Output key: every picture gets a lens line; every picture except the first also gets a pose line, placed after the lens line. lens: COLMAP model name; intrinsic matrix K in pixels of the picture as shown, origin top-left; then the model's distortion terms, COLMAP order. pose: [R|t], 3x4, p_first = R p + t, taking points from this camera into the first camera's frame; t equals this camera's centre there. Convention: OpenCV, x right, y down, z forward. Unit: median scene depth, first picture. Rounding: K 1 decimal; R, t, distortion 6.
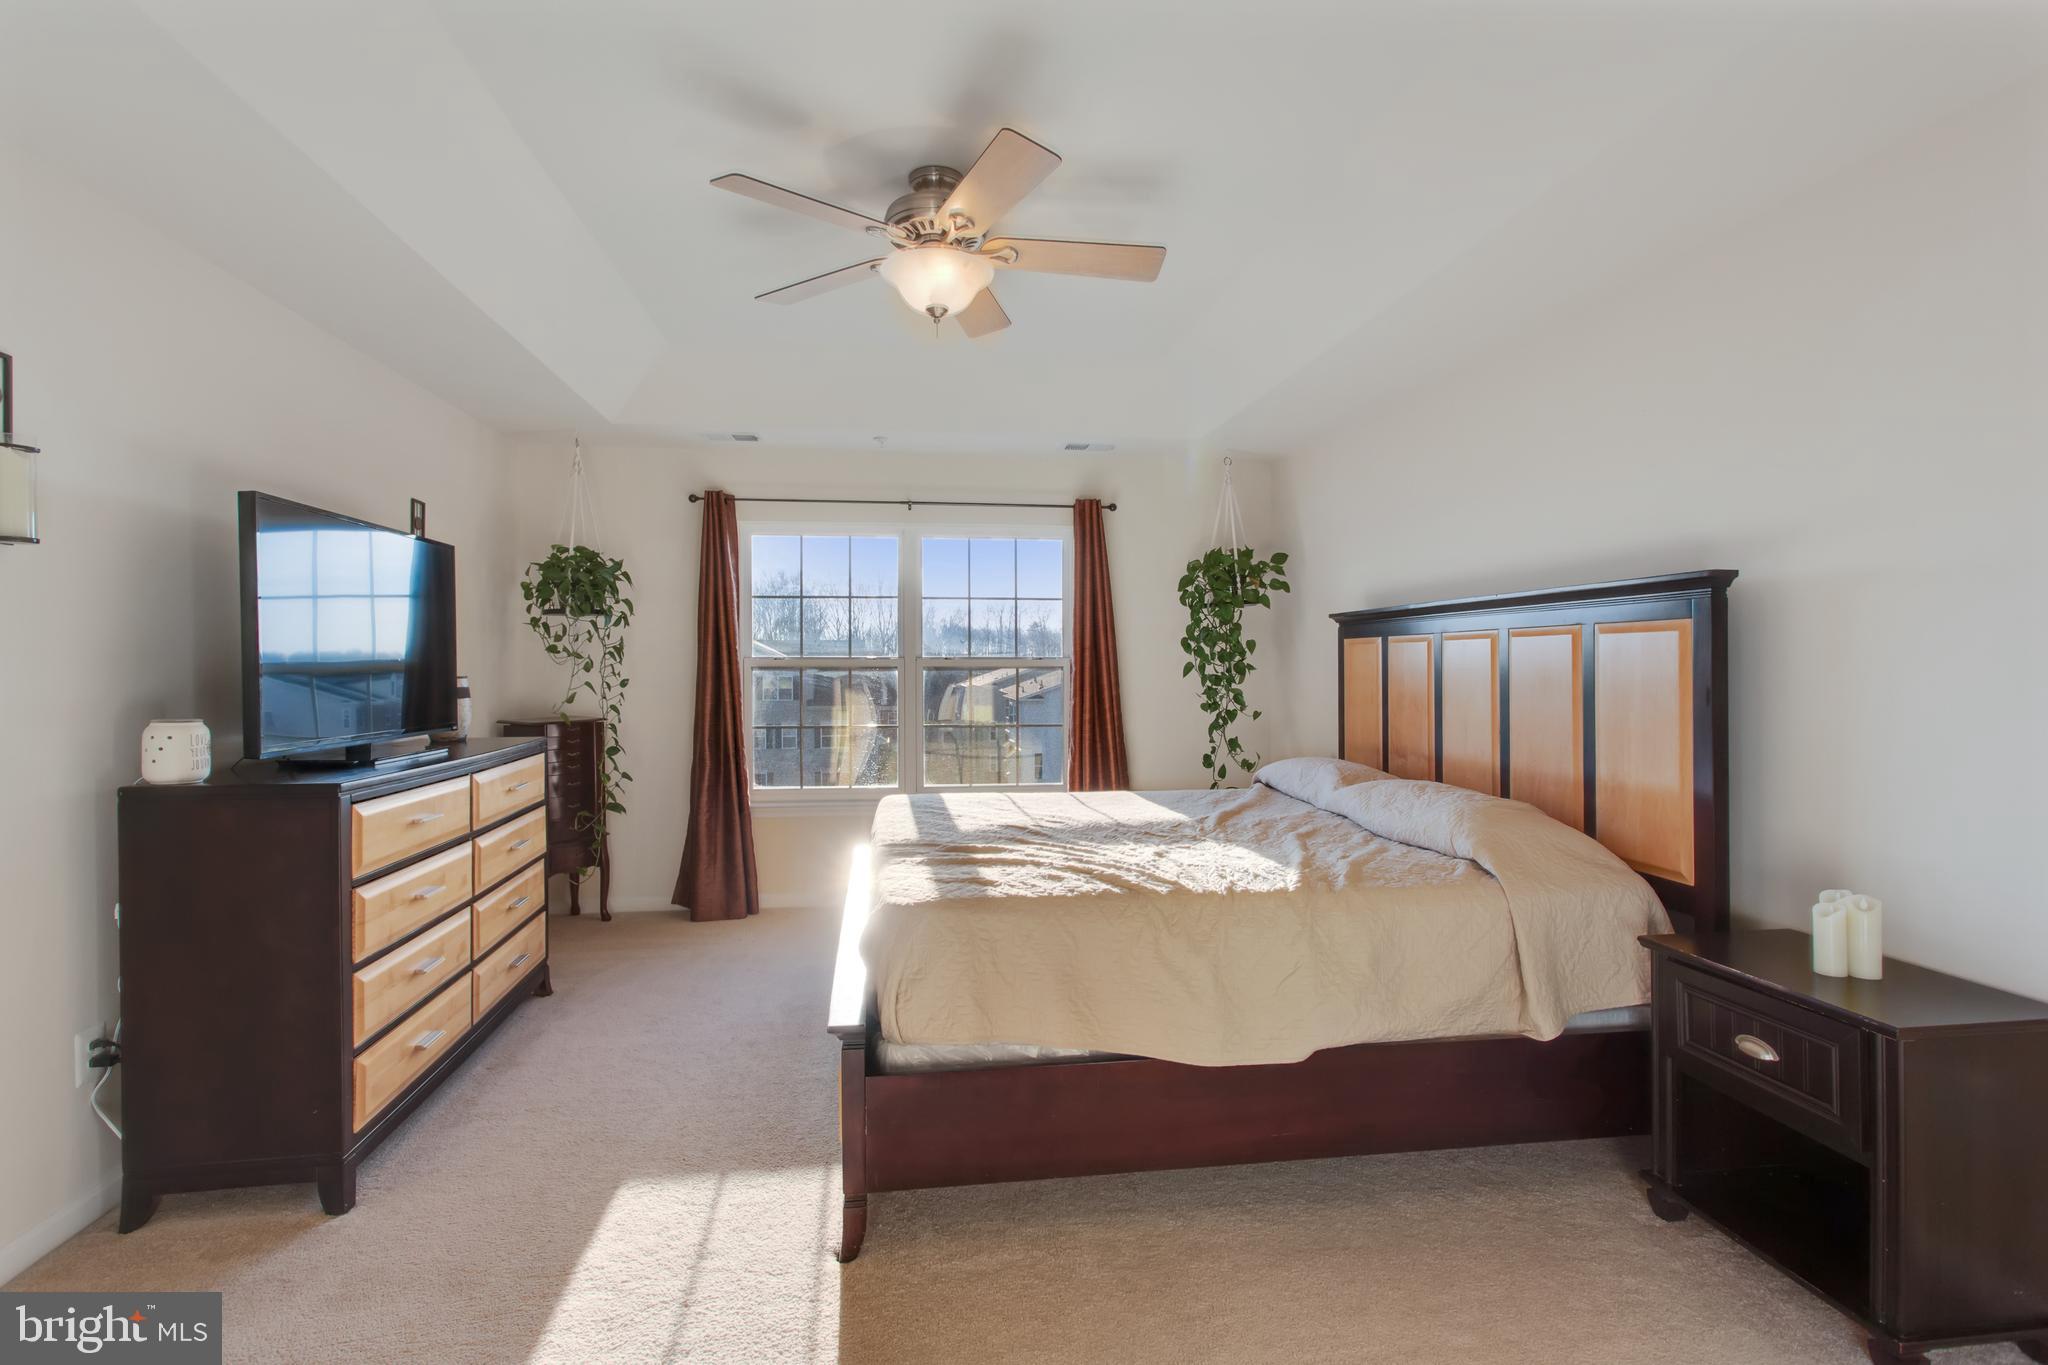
lens RADIAL K [[990.0, 0, 1022.7], [0, 990.0, 675.9], [0, 0, 1]] dist [0.001546, 0.000699]
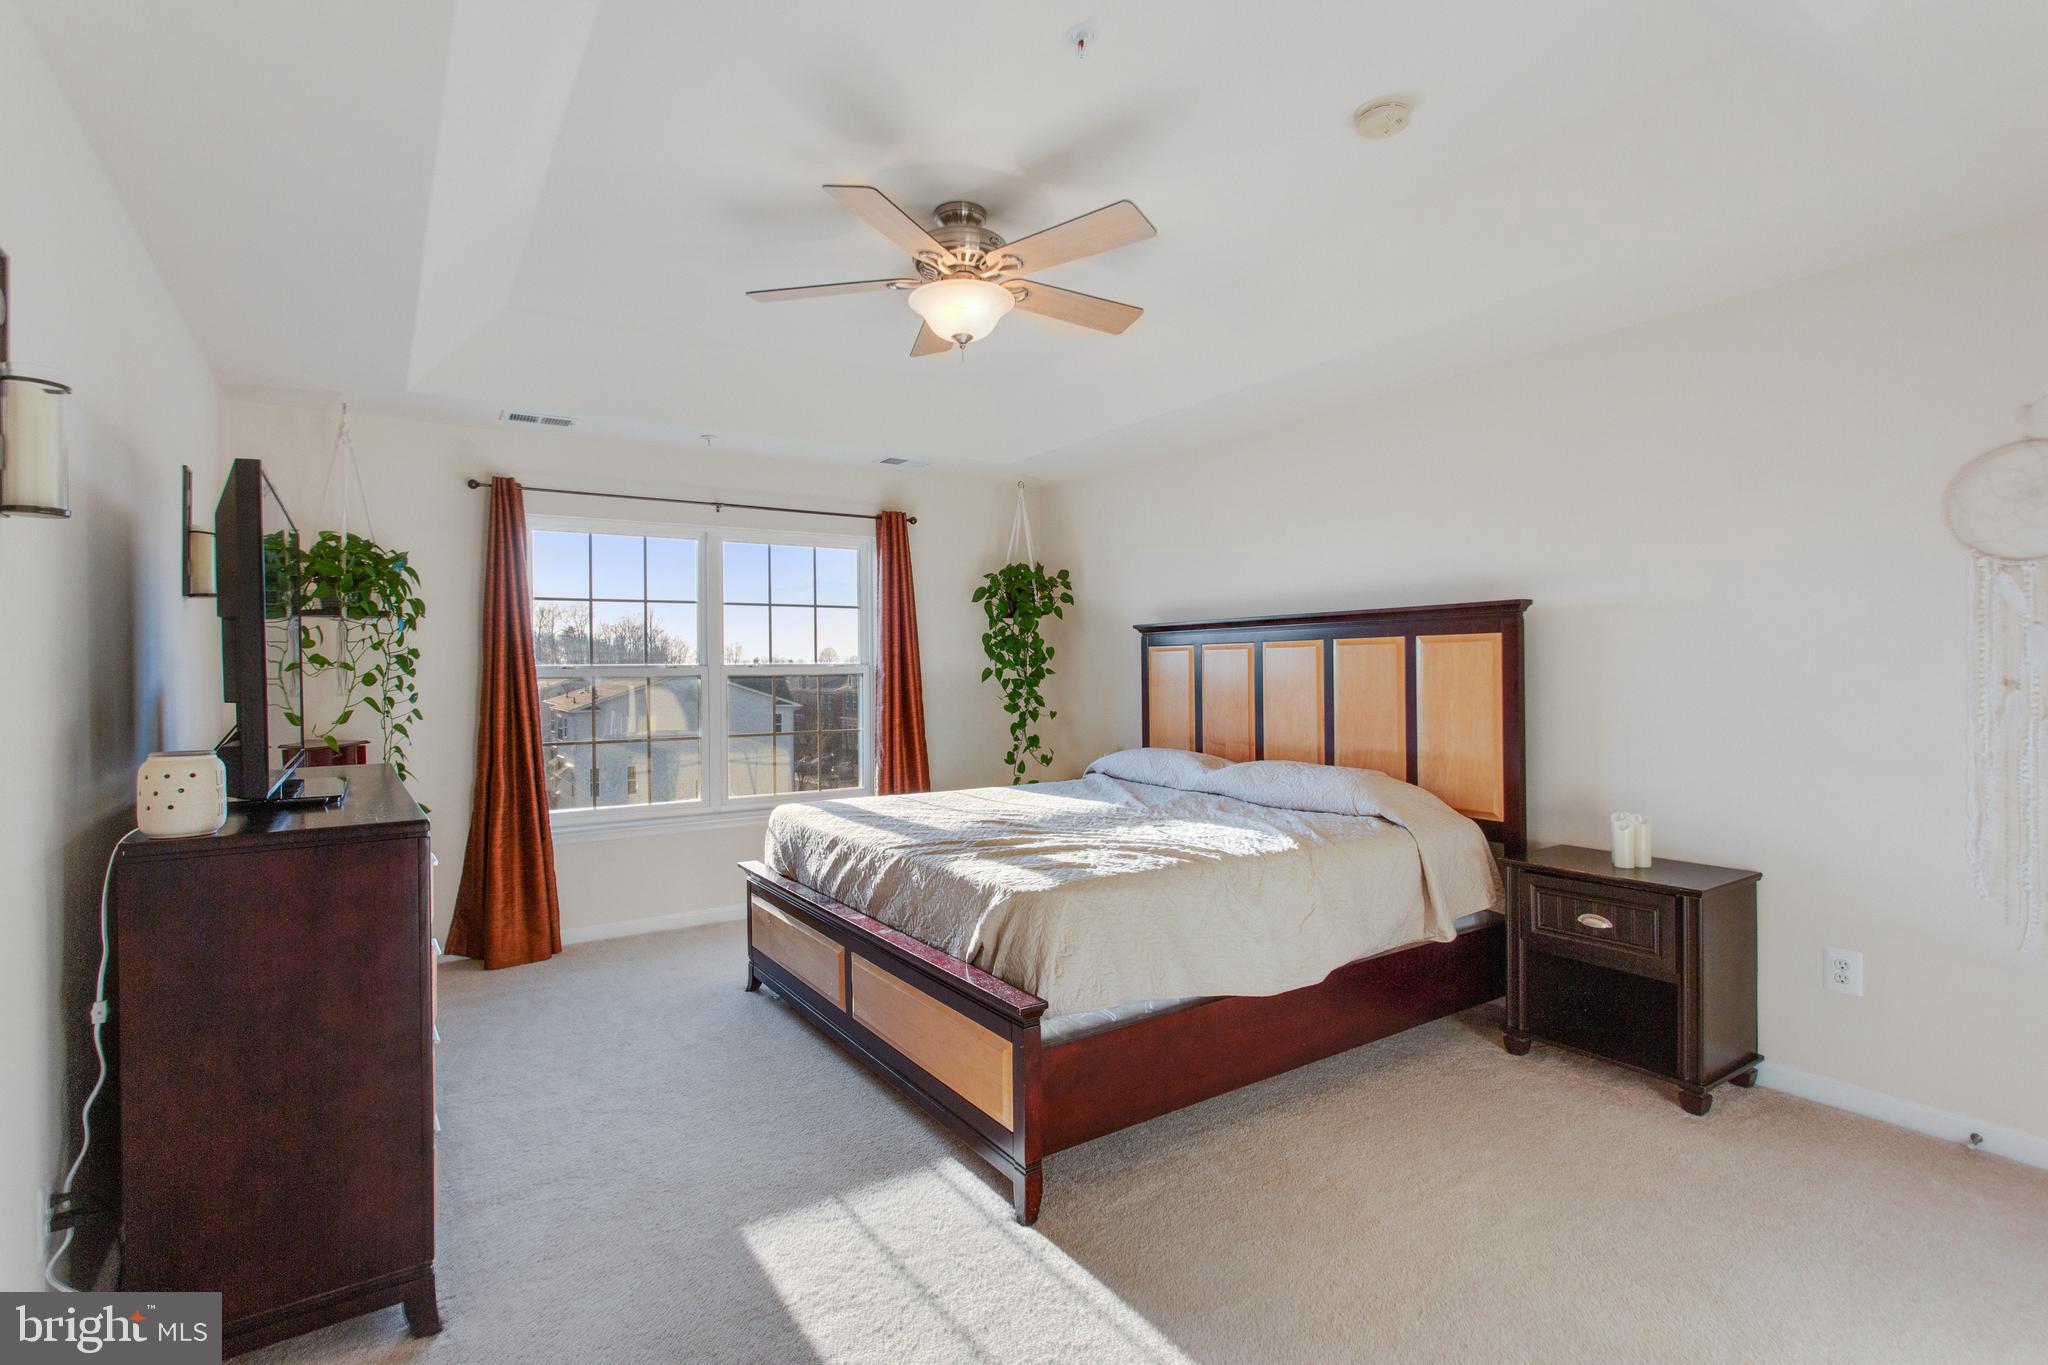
lens RADIAL K [[983.8, 0, 1023.2], [0, 983.8, 678.0], [0, 0, 1]] dist [0.002883, 0.000074]
pose [[0.901029, -0.013483, 0.433549, -0.297572], [0.015302, 0.999883, -0.000704, -0.001425], [-0.433489, 0.007268, 0.901130, 0.015294]]
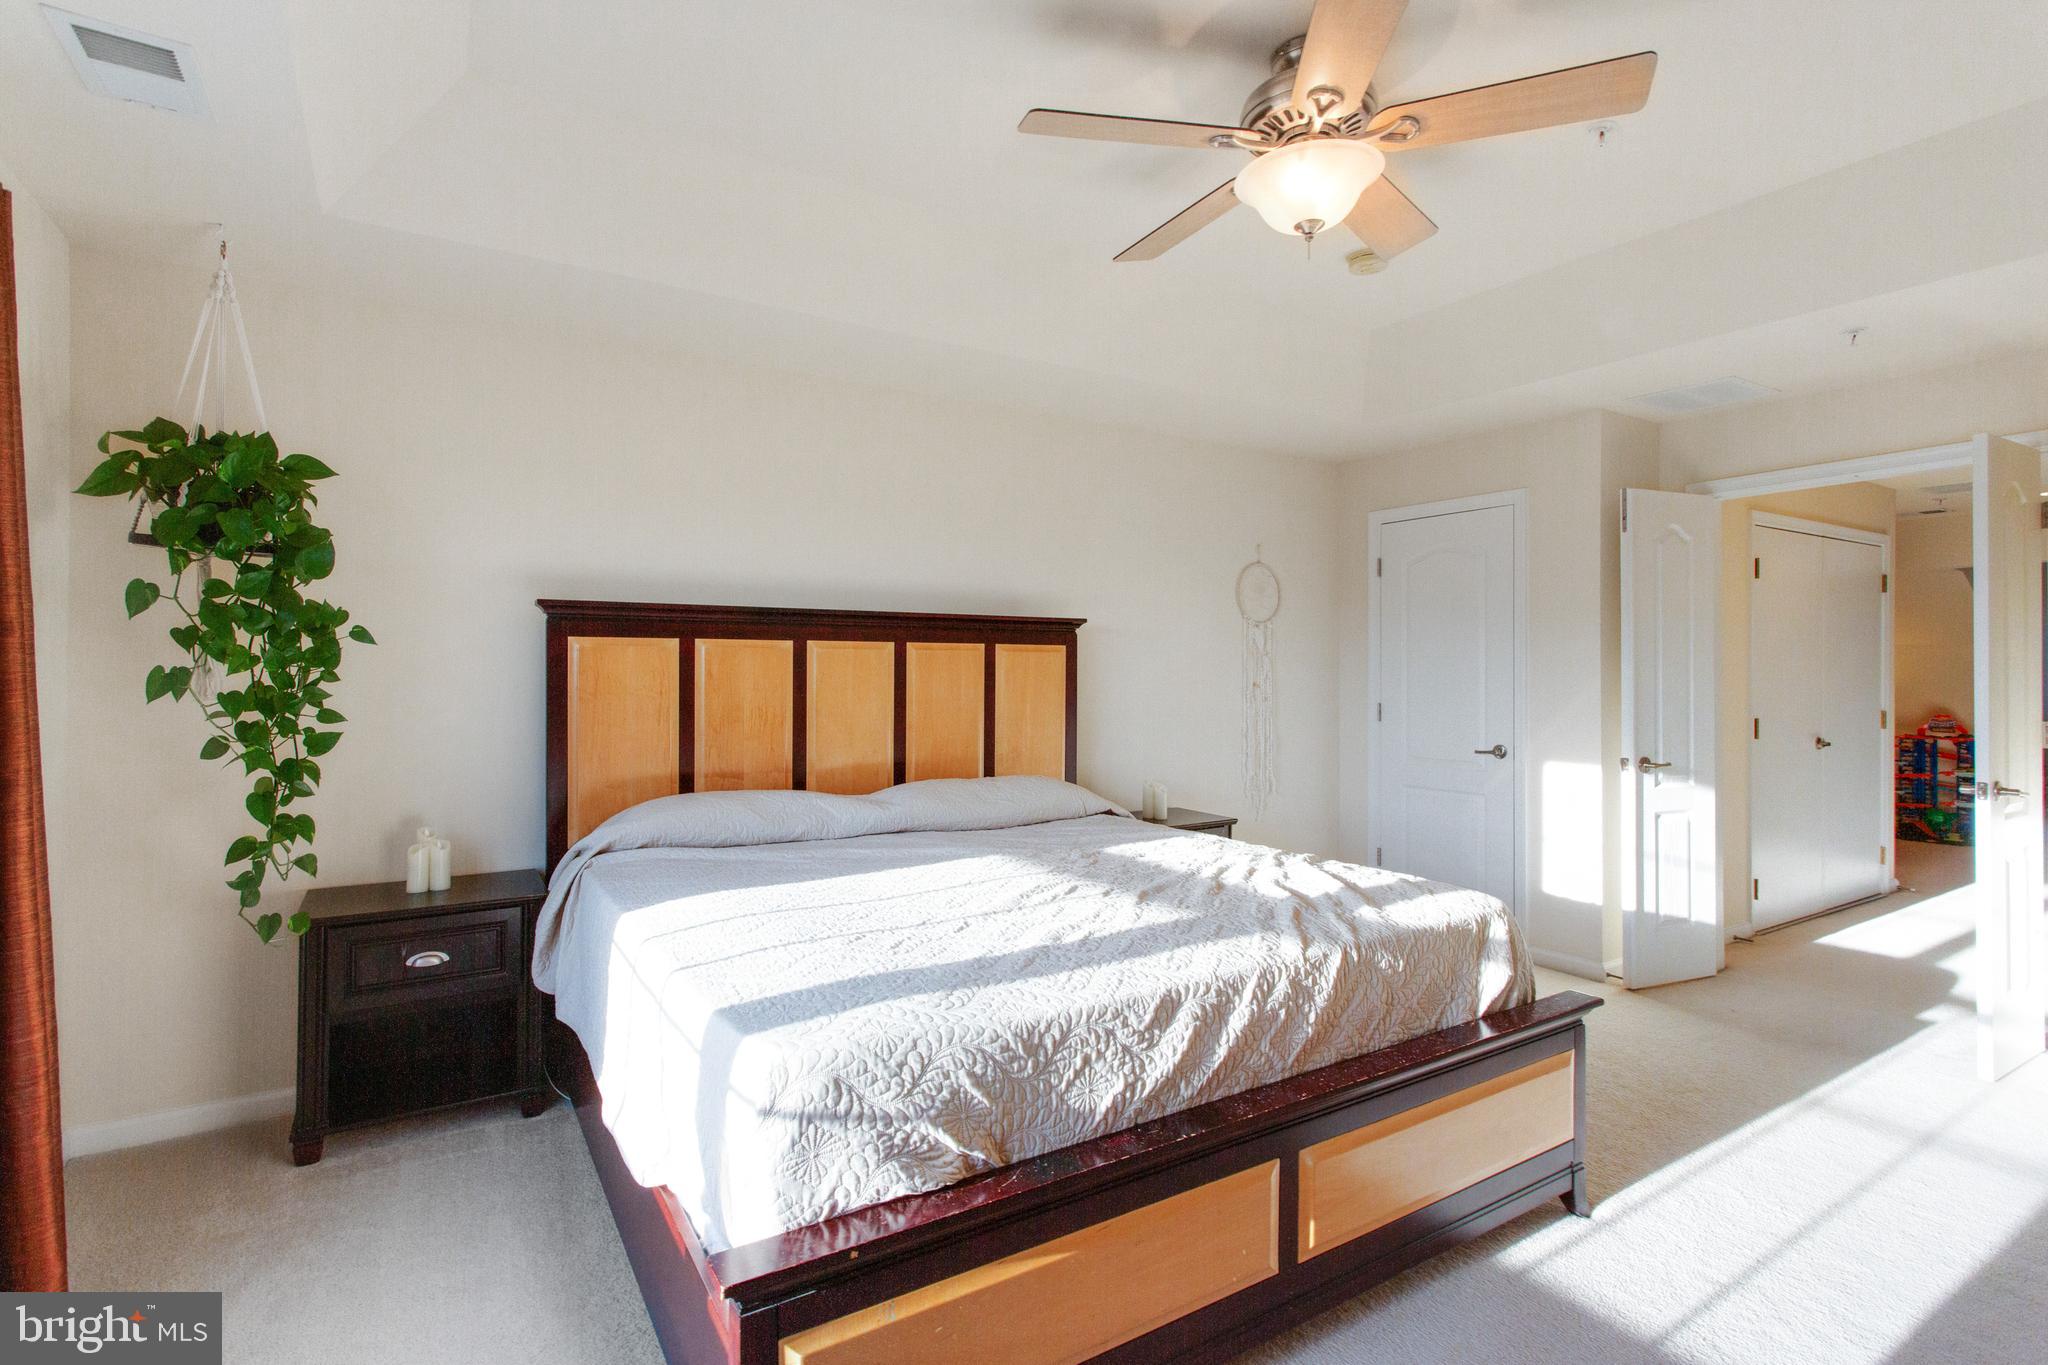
lens RADIAL K [[983.8, 0, 1023.2], [0, 983.8, 678.0], [0, 0, 1]] dist [0.002883, 0.000074]
pose [[-0.401985, -0.007910, 0.915612, -0.435350], [0.007282, 0.999903, 0.011835, -0.012702], [-0.915617, 0.011425, -0.401889, 0.939908]]
